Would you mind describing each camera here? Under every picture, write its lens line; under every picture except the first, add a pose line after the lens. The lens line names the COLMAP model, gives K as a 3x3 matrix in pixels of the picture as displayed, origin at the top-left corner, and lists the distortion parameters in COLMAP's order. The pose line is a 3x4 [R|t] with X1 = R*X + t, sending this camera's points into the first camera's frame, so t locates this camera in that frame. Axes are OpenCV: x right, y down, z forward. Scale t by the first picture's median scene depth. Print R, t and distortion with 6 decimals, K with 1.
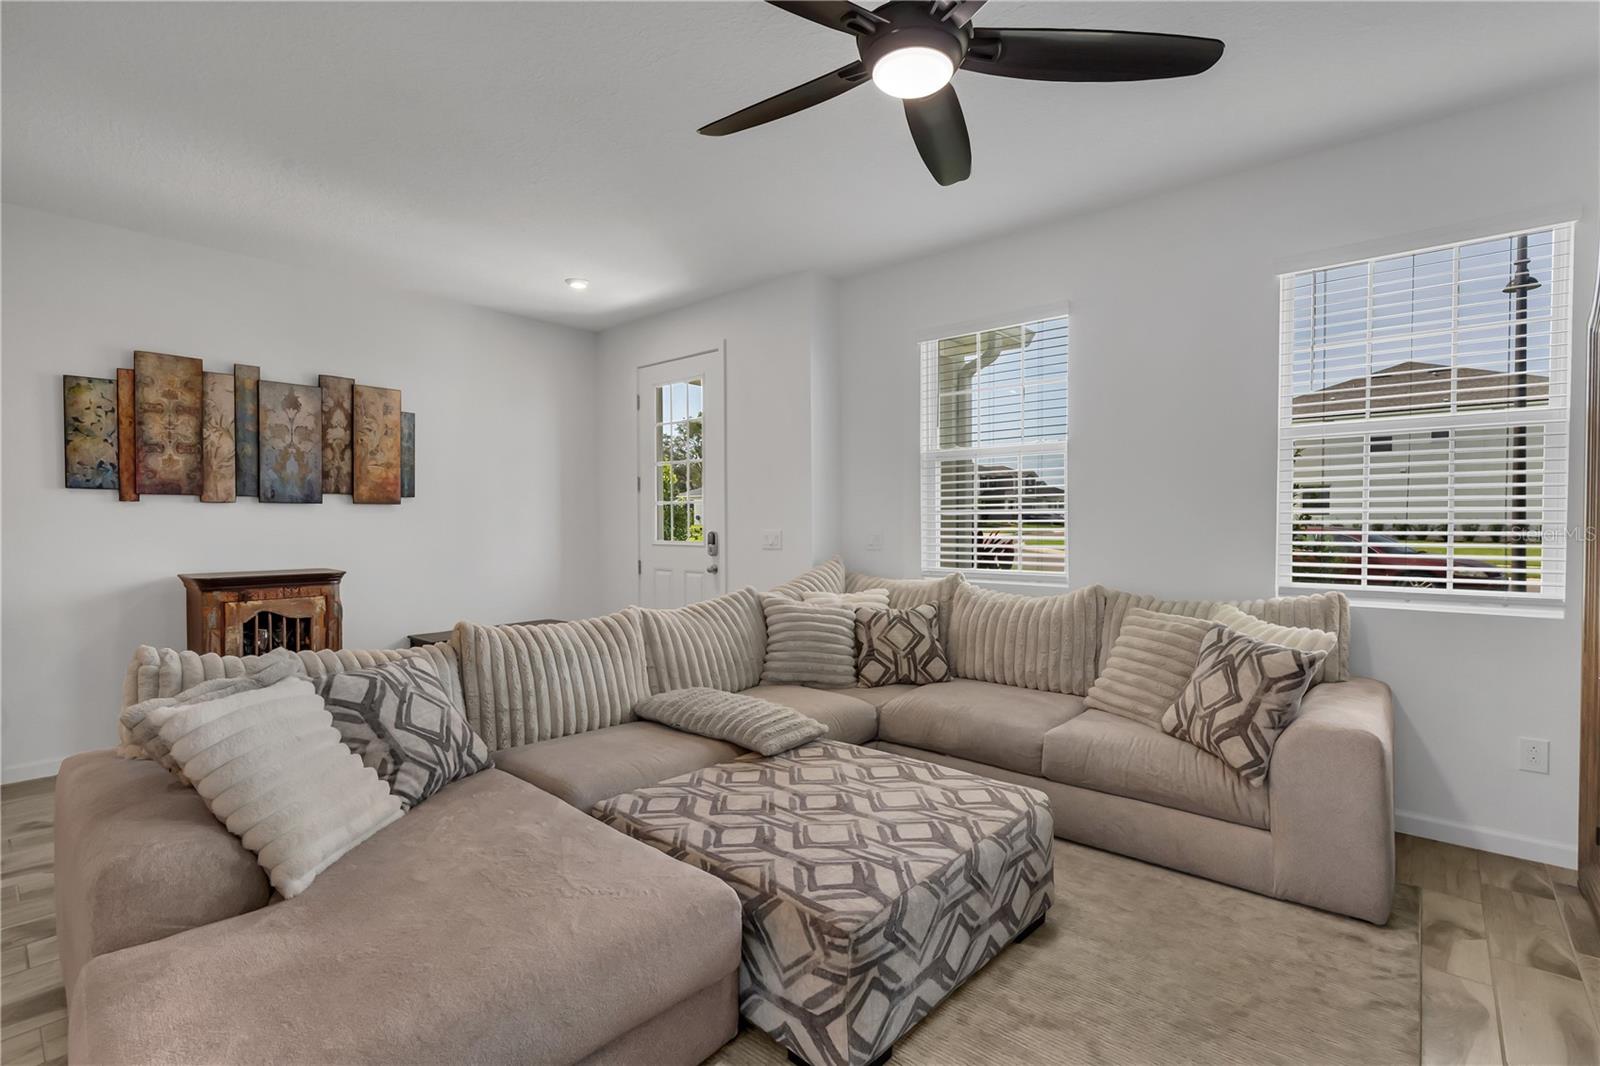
lens RADIAL K [[834.3, 0, 803.3], [0, 834.3, 529.8], [0, 0, 1]] dist [0.001239, -0.000394]
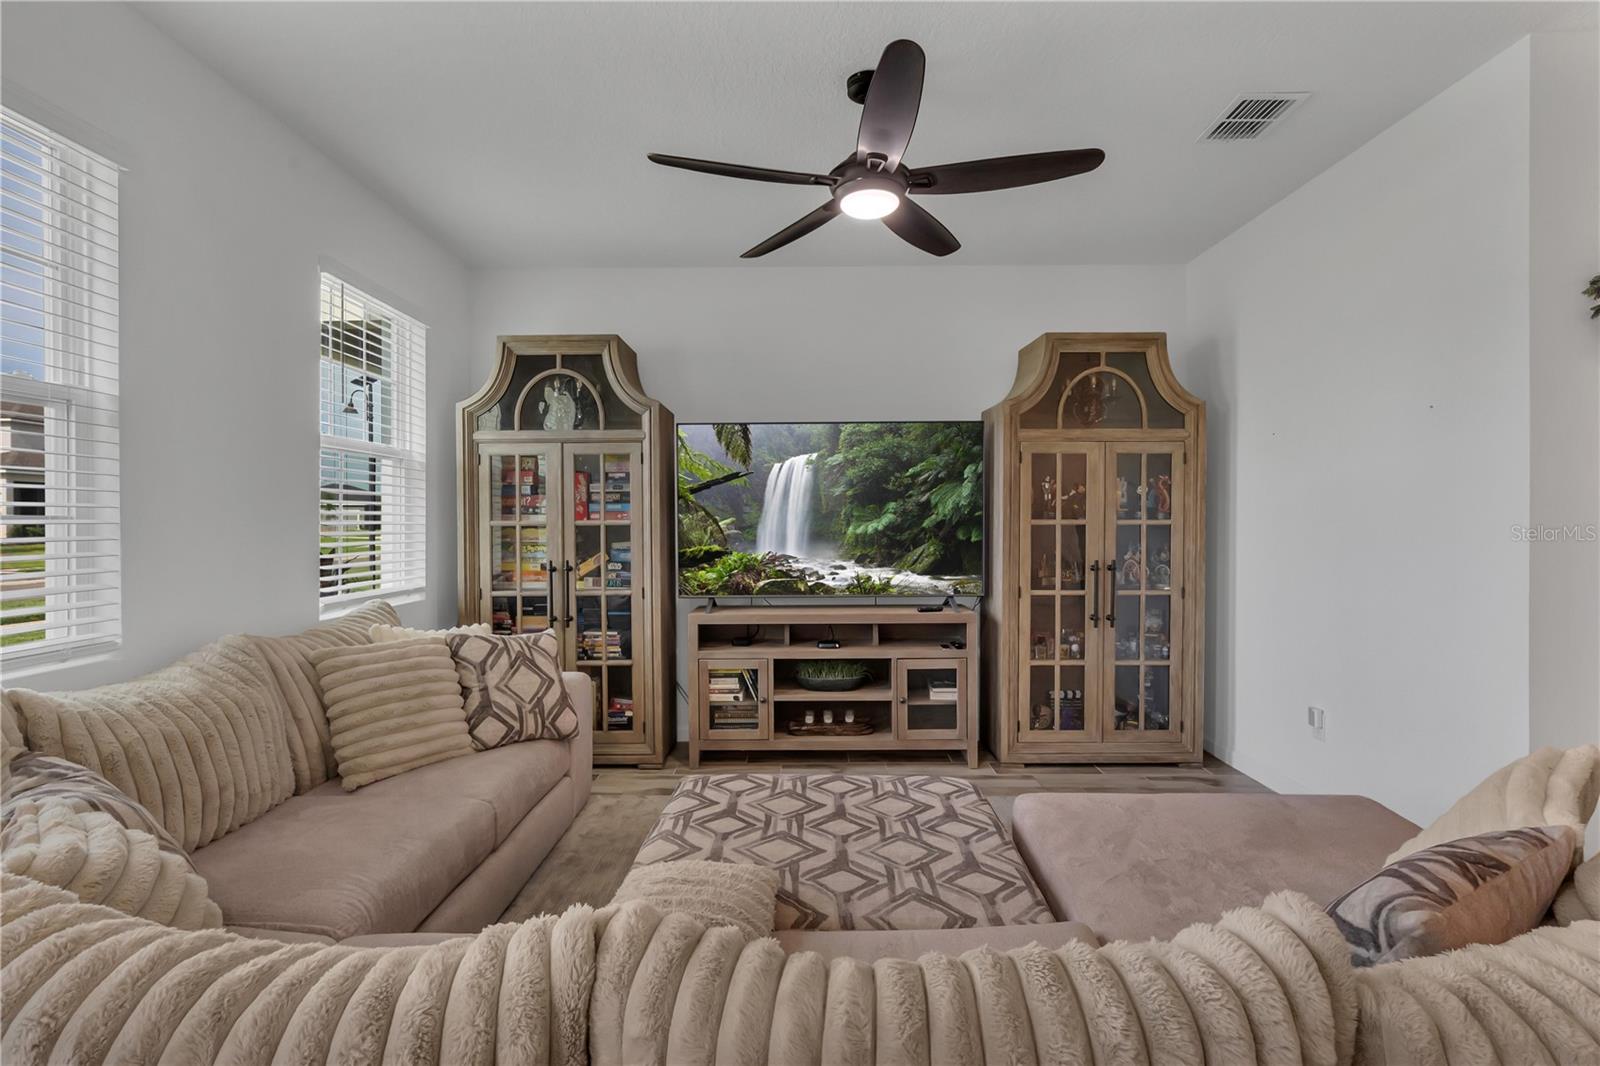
lens RADIAL K [[834.3, 0, 799.5], [0, 834.3, 526.5], [0, 0, 1]] dist [0.001239, -0.000394]
pose [[-0.692946, 0.002425, 0.720985, -0.584754], [0.016810, 0.999777, 0.012793, -0.027936], [-0.720793, 0.020985, -0.692833, 1.556230]]
